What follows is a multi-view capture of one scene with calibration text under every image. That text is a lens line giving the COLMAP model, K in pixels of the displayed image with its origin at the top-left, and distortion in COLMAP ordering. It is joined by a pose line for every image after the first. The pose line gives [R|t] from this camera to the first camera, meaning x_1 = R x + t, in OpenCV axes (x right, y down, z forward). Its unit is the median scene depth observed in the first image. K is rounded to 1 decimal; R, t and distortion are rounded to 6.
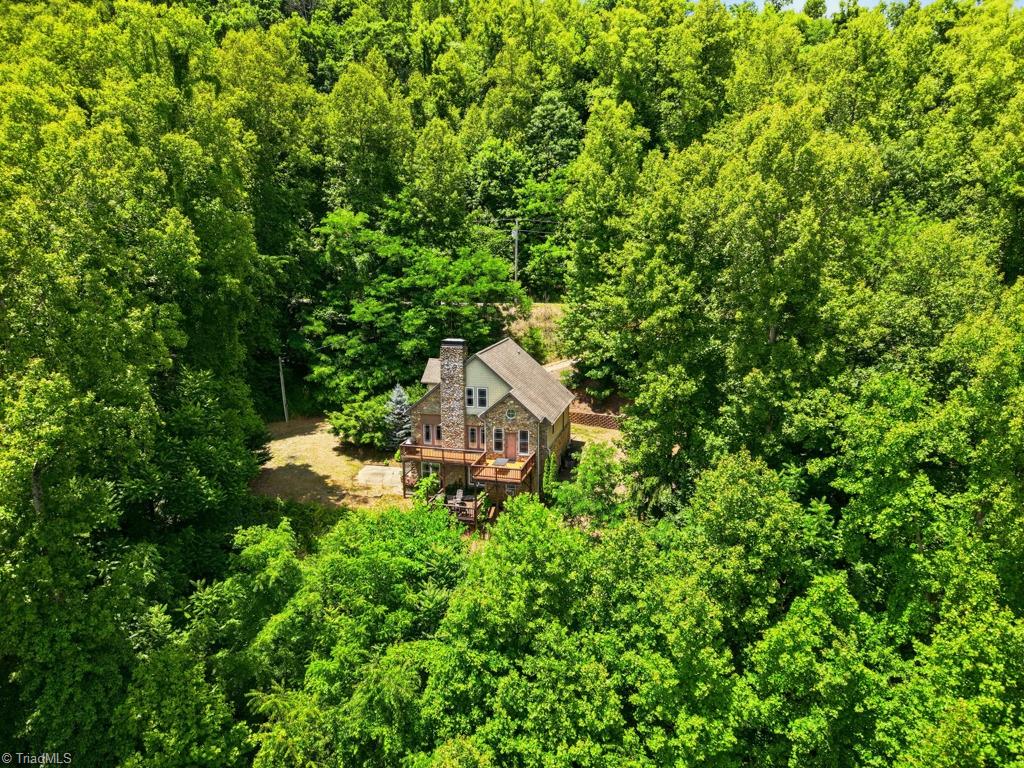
lens RADIAL K [[674.8, 0, 508.8], [0, 674.8, 384.4], [0, 0, 1]] dist [0.079120, -0.148537]
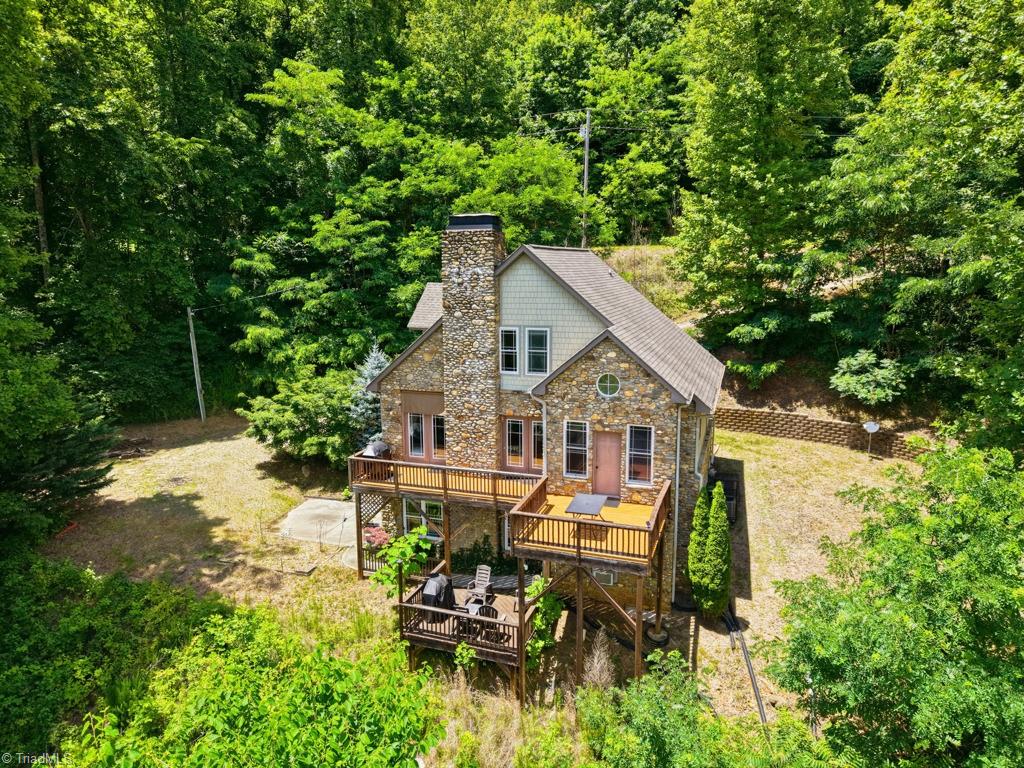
lens RADIAL K [[674.8, 0, 508.8], [0, 674.8, 384.4], [0, 0, 1]] dist [0.079120, -0.148537]
pose [[0.997988, 0.009039, -0.062759, -0.027680], [-0.011128, 0.999393, -0.033020, 0.050367], [0.062422, 0.033652, 0.997482, 0.515136]]
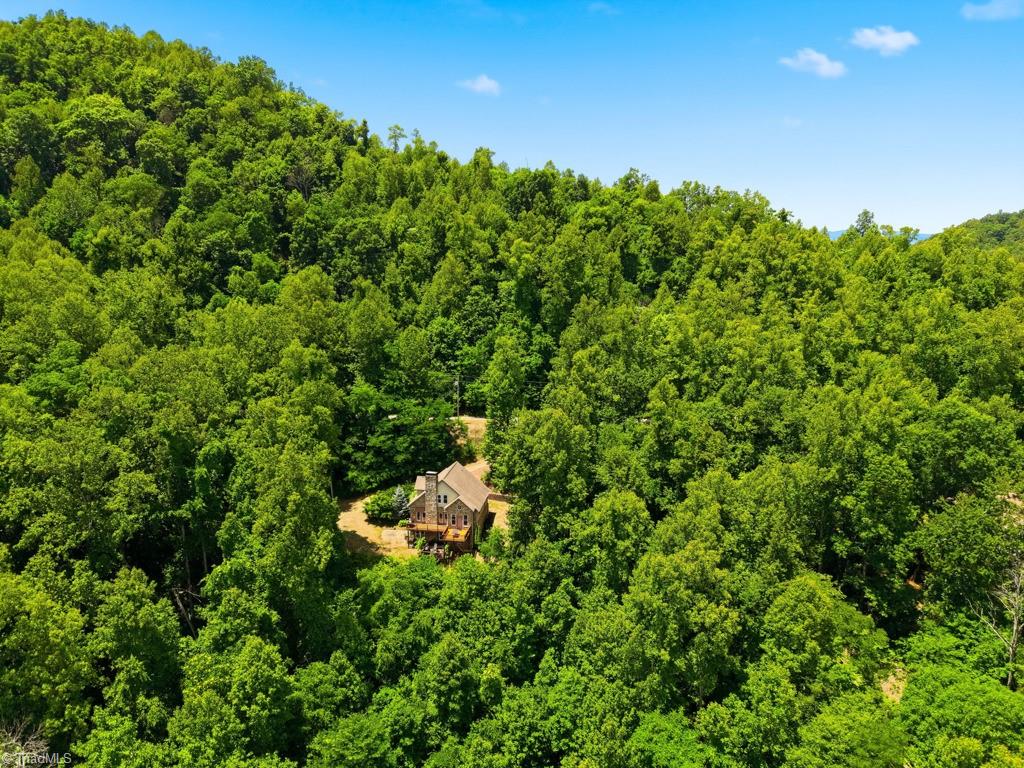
lens RADIAL K [[674.8, 0, 508.8], [0, 674.8, 384.4], [0, 0, 1]] dist [0.079120, -0.148537]
pose [[0.995346, -0.020765, 0.094106, -0.030703], [0.021051, 0.999776, -0.002054, -0.300907], [-0.094042, 0.004025, 0.995560, -1.026277]]
